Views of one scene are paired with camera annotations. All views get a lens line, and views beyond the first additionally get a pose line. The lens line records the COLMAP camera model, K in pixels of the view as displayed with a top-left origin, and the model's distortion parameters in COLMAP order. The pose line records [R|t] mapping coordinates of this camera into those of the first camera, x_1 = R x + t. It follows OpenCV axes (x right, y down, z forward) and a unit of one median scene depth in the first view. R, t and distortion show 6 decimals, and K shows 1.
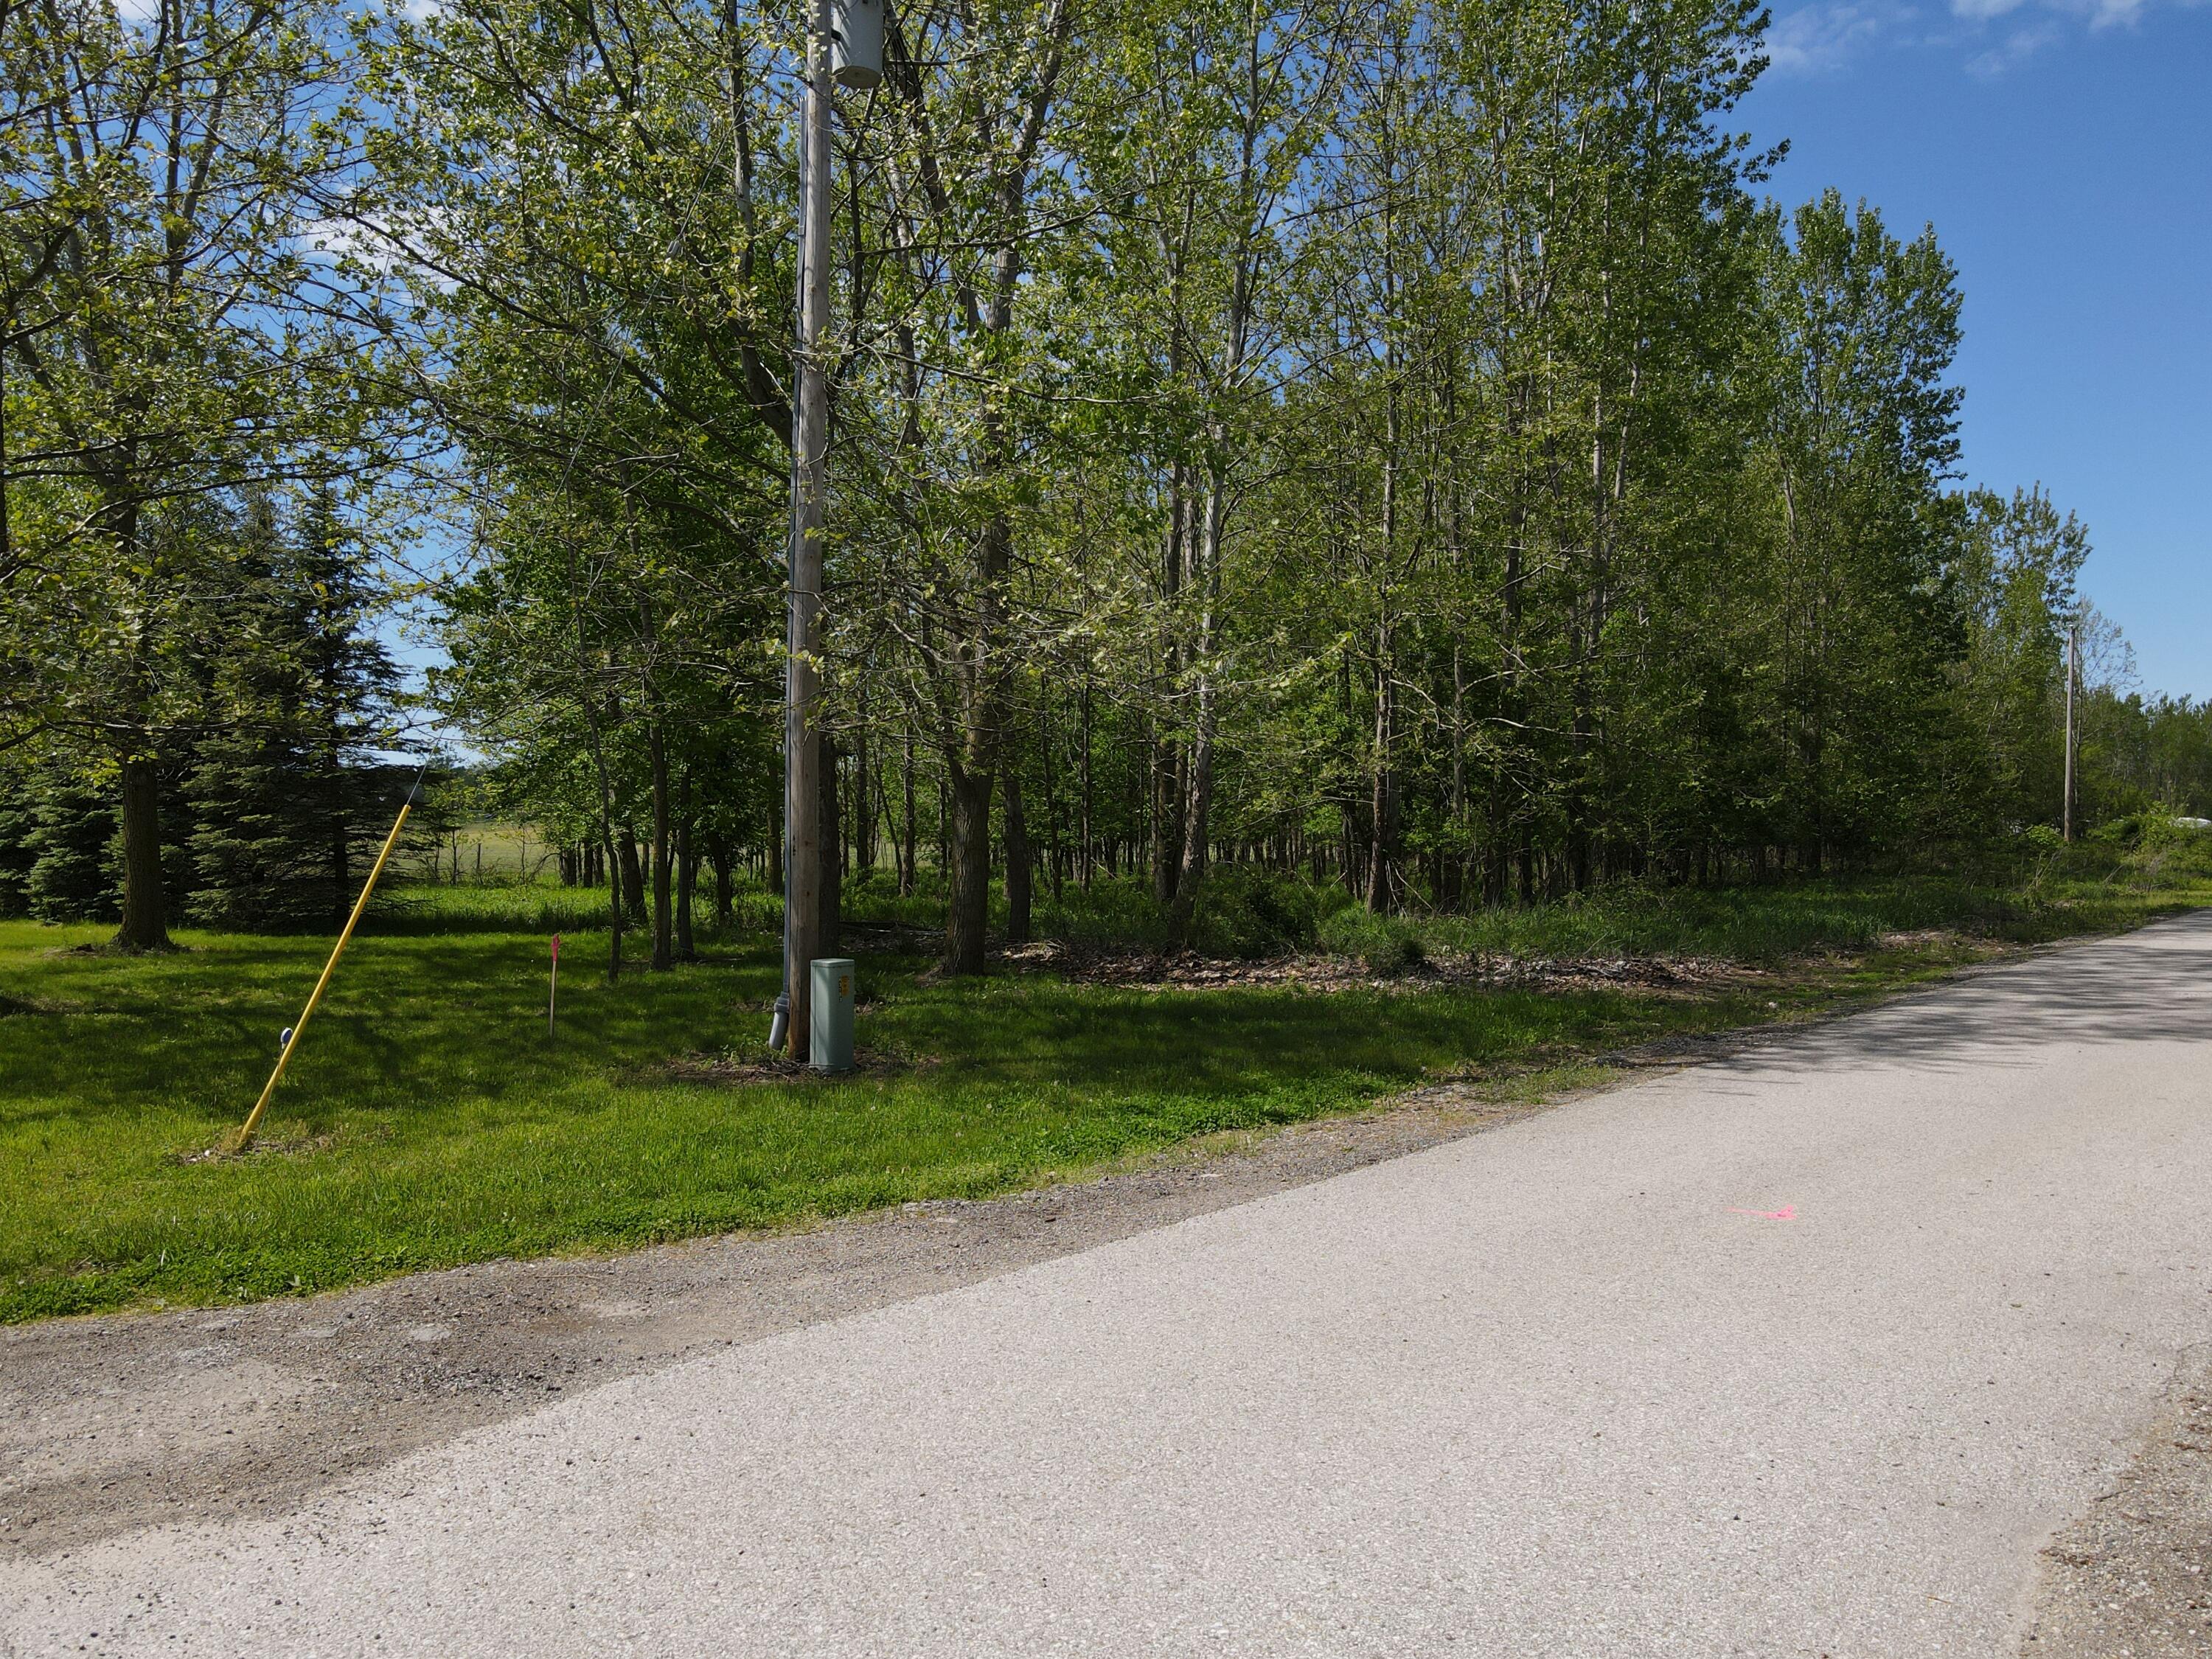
lens RADIAL K [[1624.5, 0, 1095.2], [0, 1624.5, 836.5], [0, 0, 1]] dist [0.005157, 0.017364]
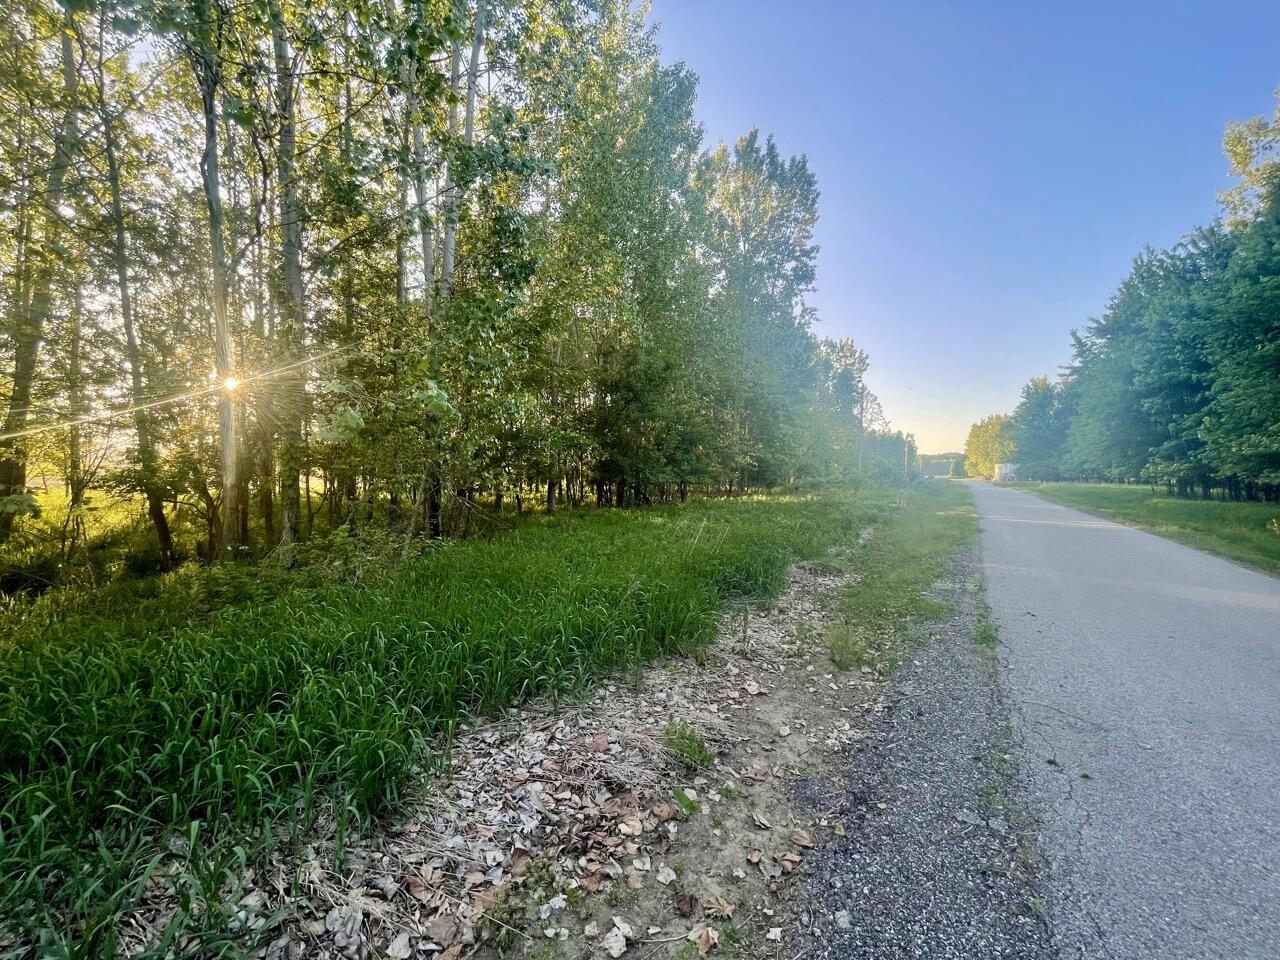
lens RADIAL K [[515.6, 0, 630.9], [0, 515.6, 477.5], [0, 0, 1]] dist [-0.004852, -0.000174]
pose [[0.991349, 0.000553, 0.131250, 0.307764], [-0.001088, 0.999991, 0.004011, 0.000784], [-0.131247, -0.004119, 0.991341, 0.561412]]
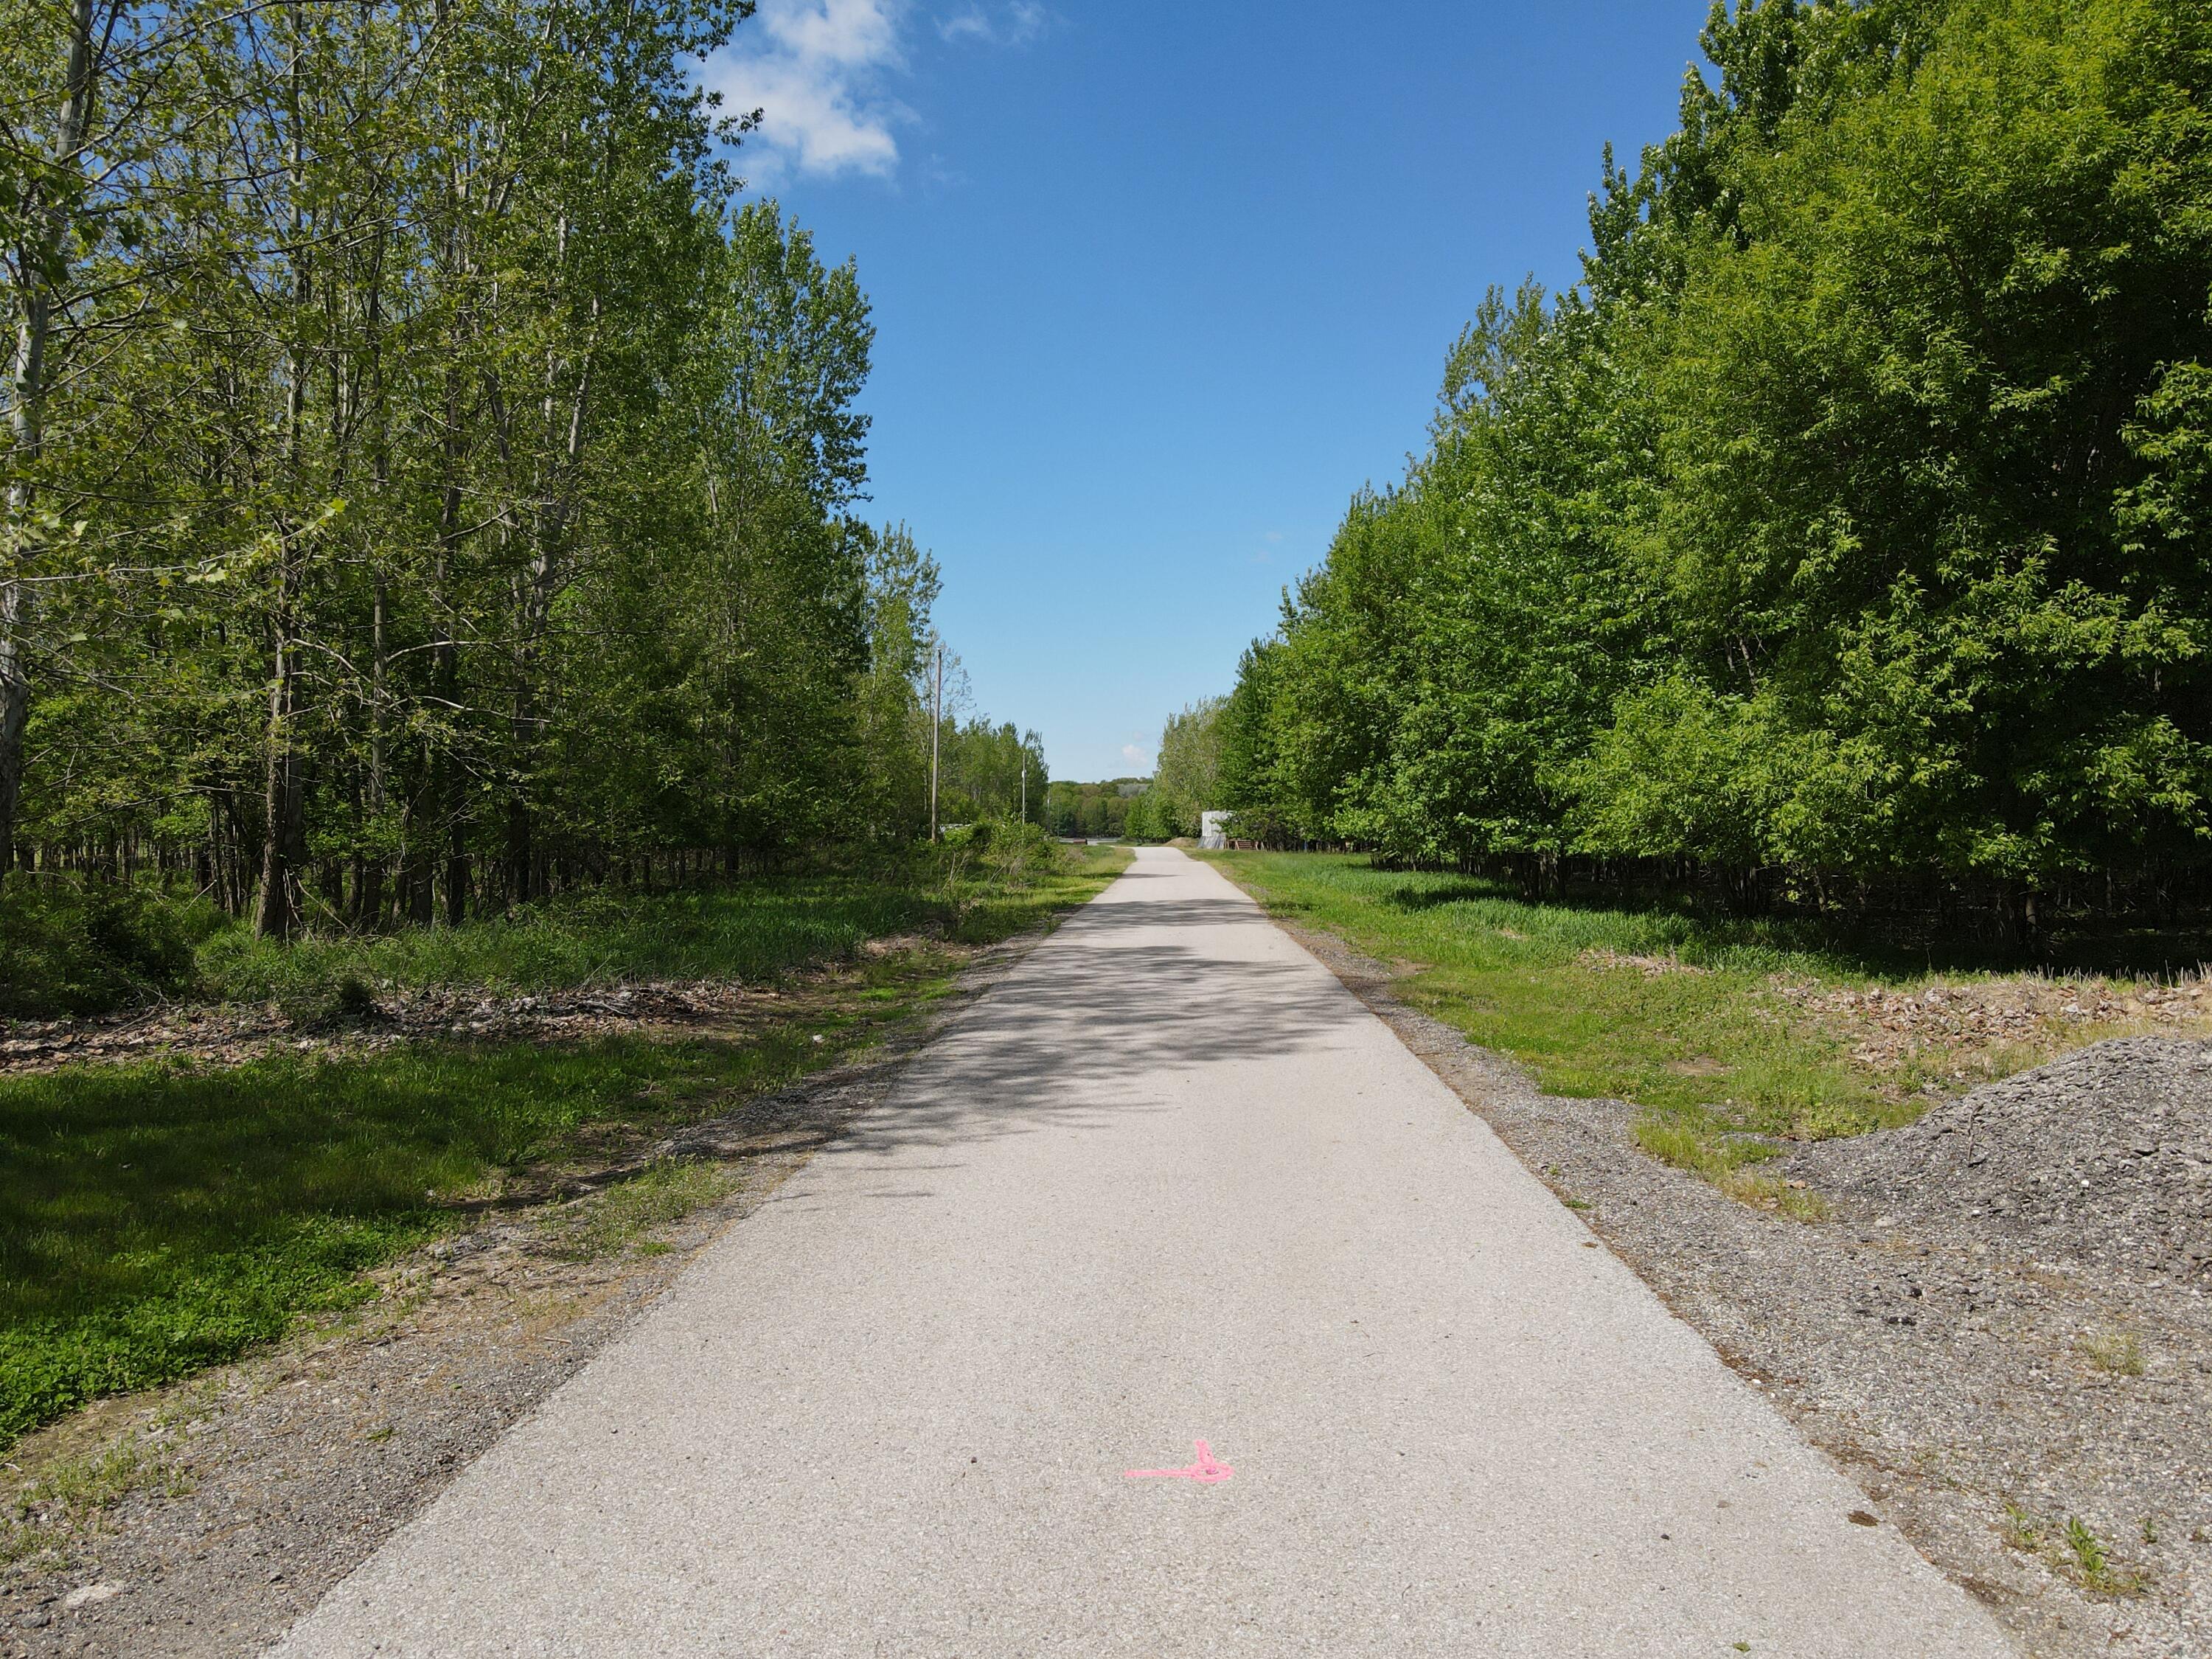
lens RADIAL K [[1624.5, 0, 1095.7], [0, 1624.5, 781.0], [0, 0, 1]] dist [0.005157, 0.017364]
pose [[0.786977, 0.025165, 0.616469, 0.001110], [-0.004242, 0.999365, -0.035379, -0.000972], [-0.616968, 0.025227, 0.786584, 0.112516]]
